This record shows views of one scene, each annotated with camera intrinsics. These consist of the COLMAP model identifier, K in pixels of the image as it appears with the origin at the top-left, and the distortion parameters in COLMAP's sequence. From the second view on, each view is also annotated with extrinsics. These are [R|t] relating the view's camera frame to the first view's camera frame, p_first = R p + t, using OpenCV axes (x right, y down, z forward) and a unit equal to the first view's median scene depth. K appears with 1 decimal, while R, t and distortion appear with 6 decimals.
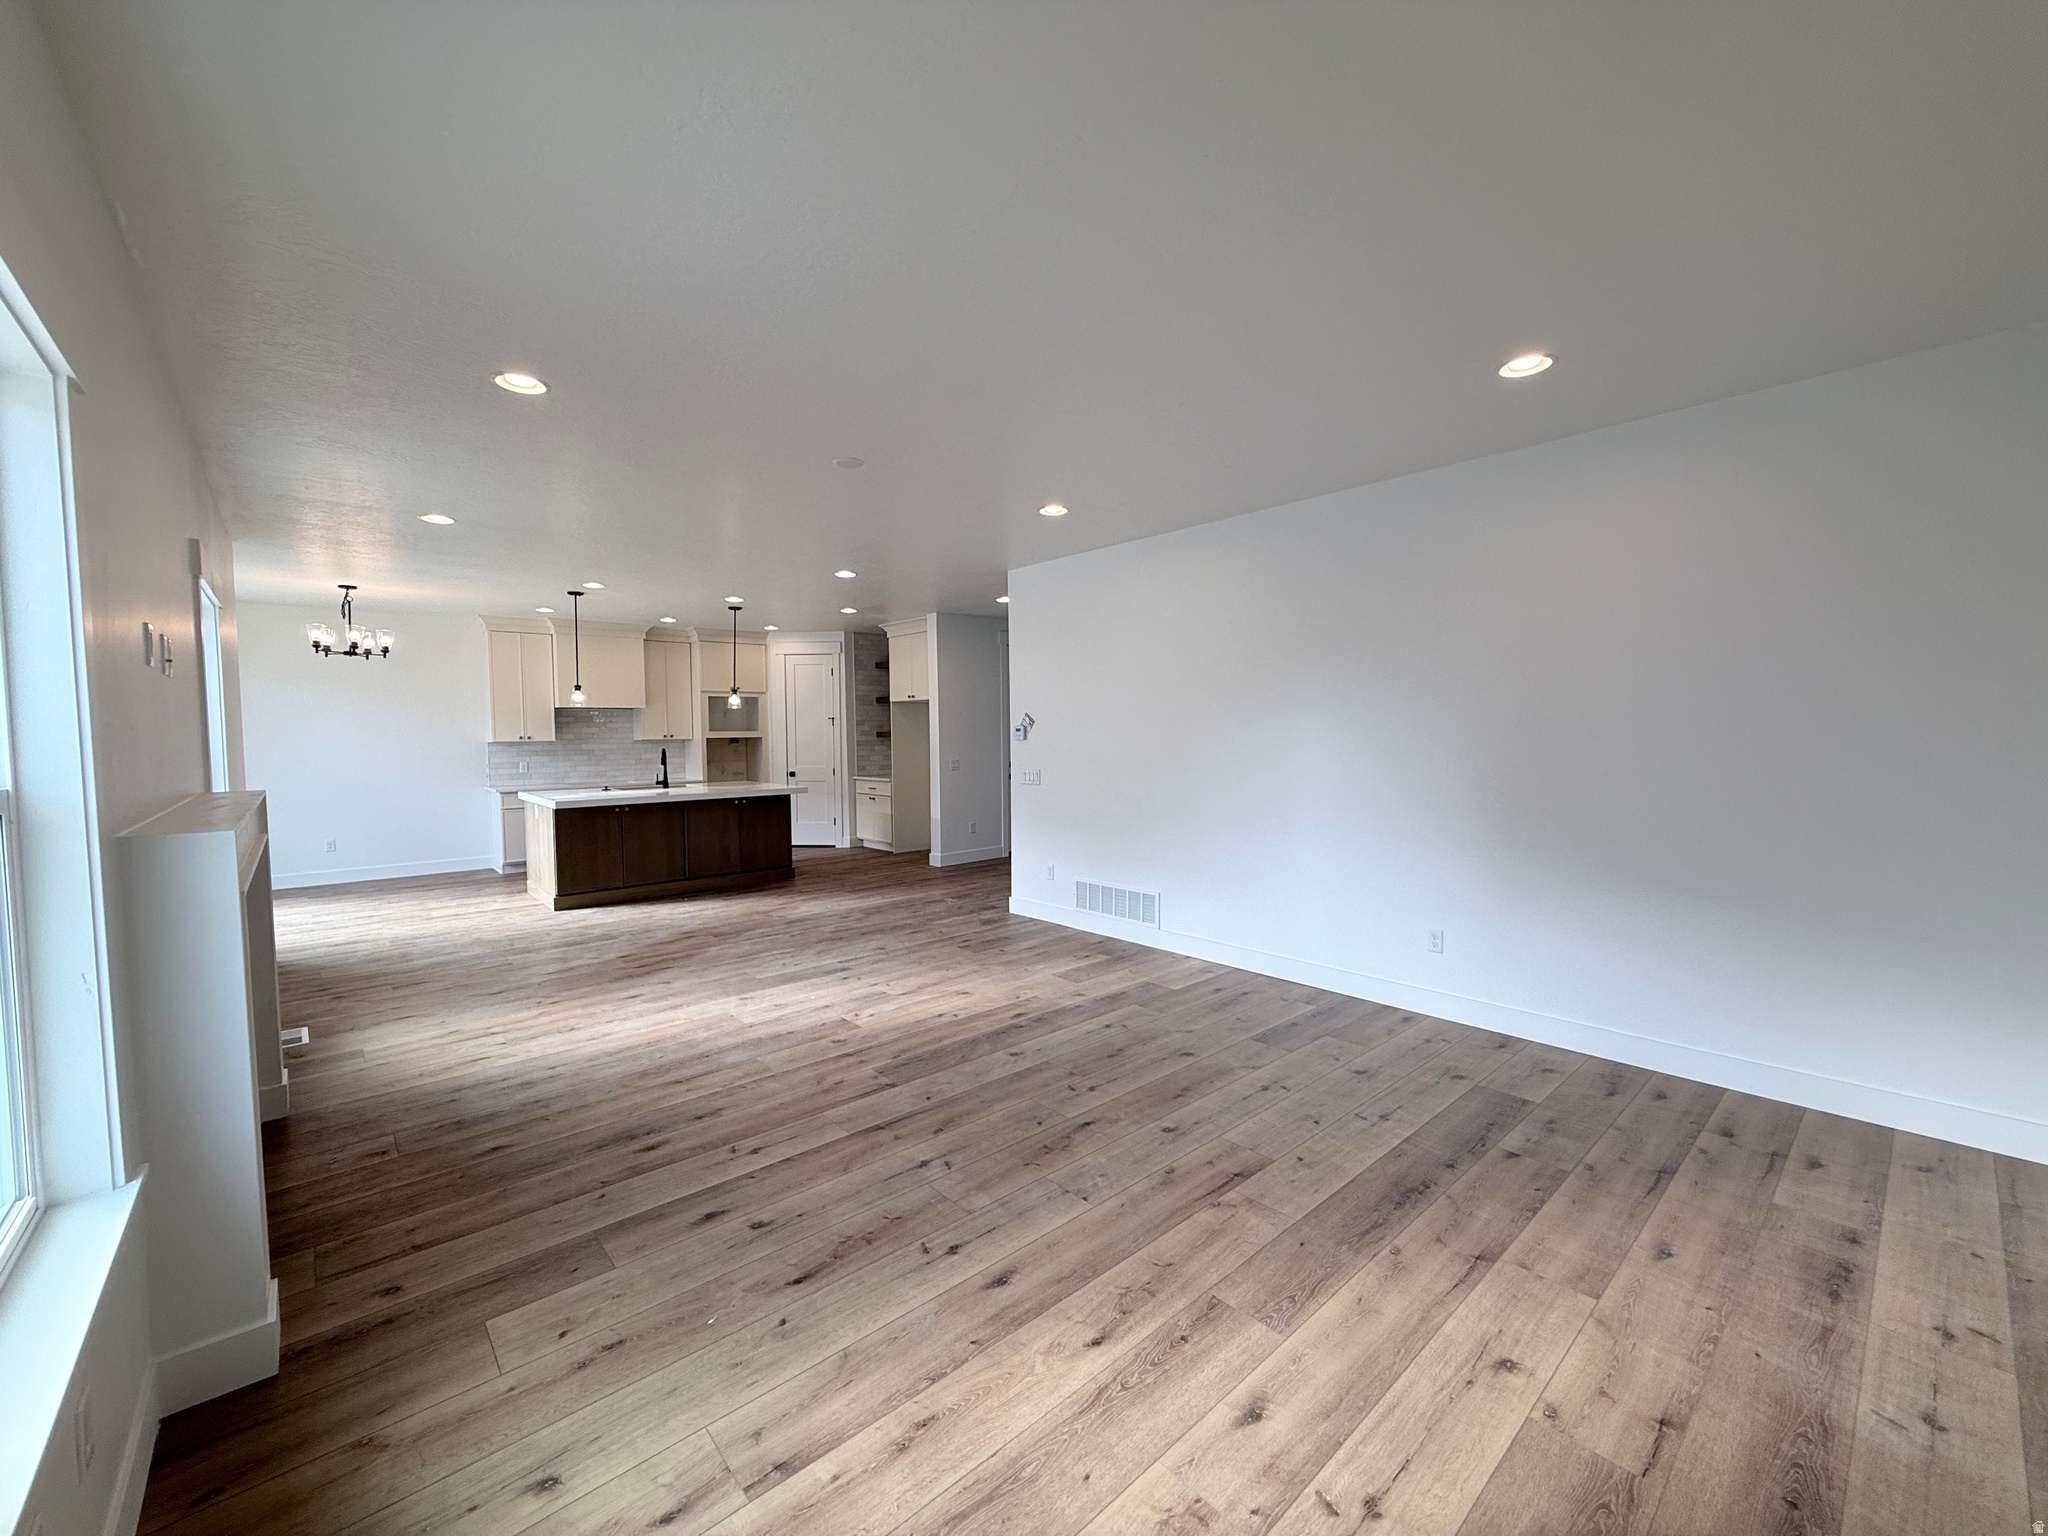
lens RADIAL K [[814.5, 0, 1020.4], [0, 814.5, 774.3], [0, 0, 1]] dist [-0.000652, -0.000129]
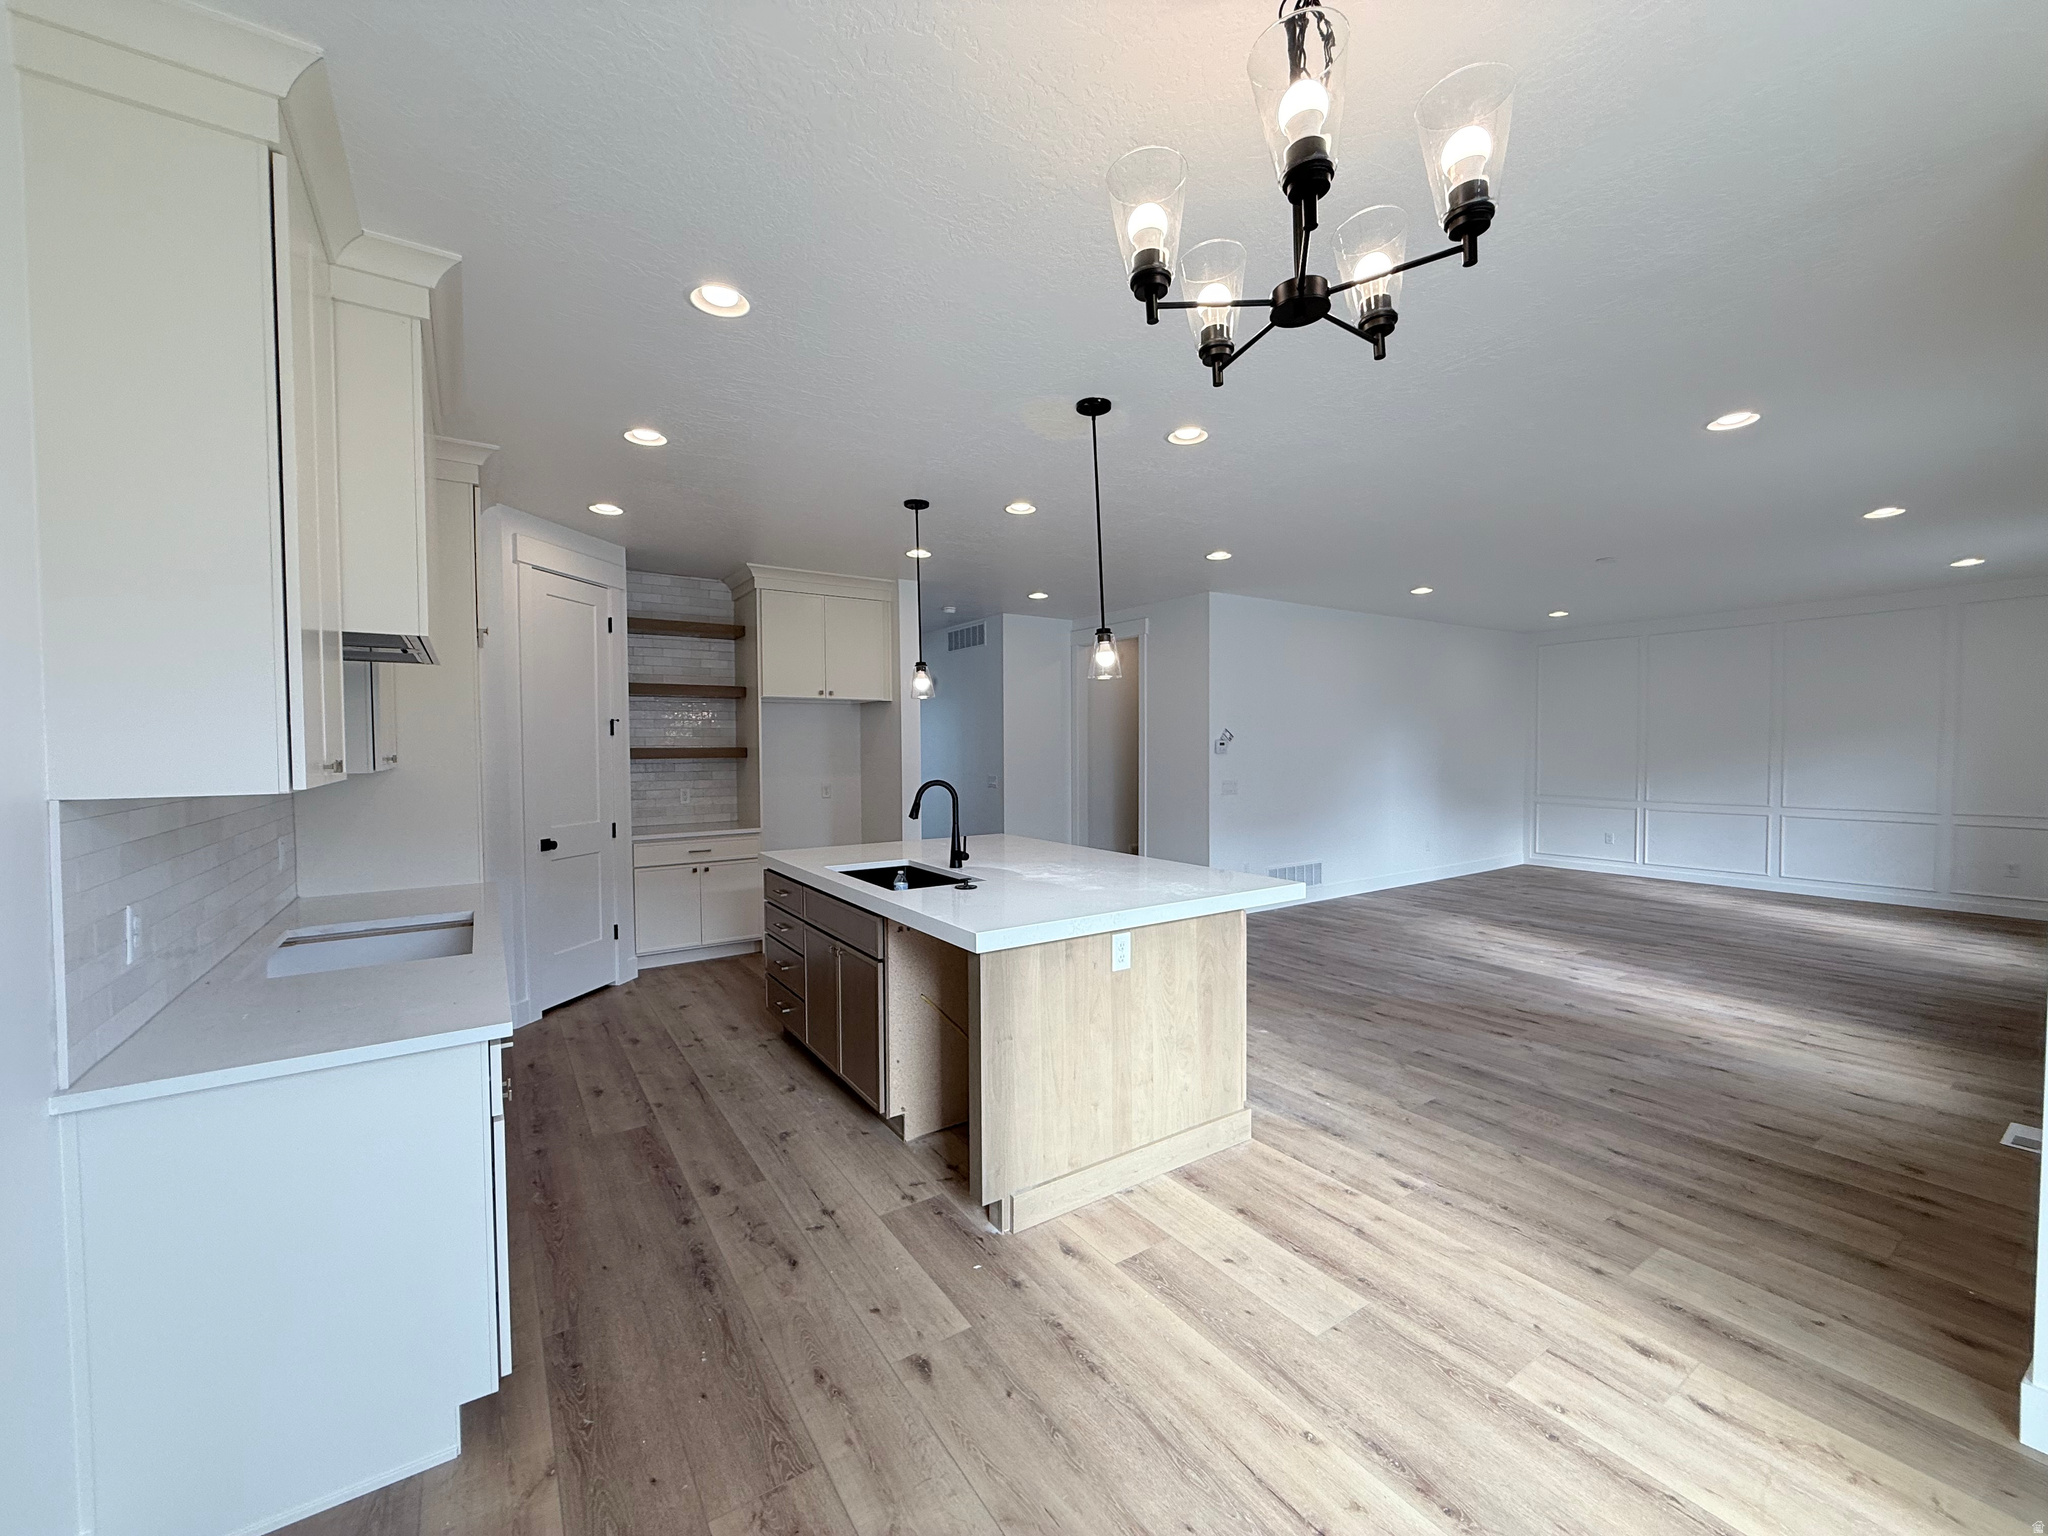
lens RADIAL K [[814.5, 0, 1017.2], [0, 814.5, 765.2], [0, 0, 1]] dist [-0.000652, -0.000129]
pose [[0.137400, -0.017132, 0.990367, -1.012402], [0.059252, 0.998202, 0.009047, -0.047785], [-0.988742, 0.057438, 0.138168, 1.035733]]
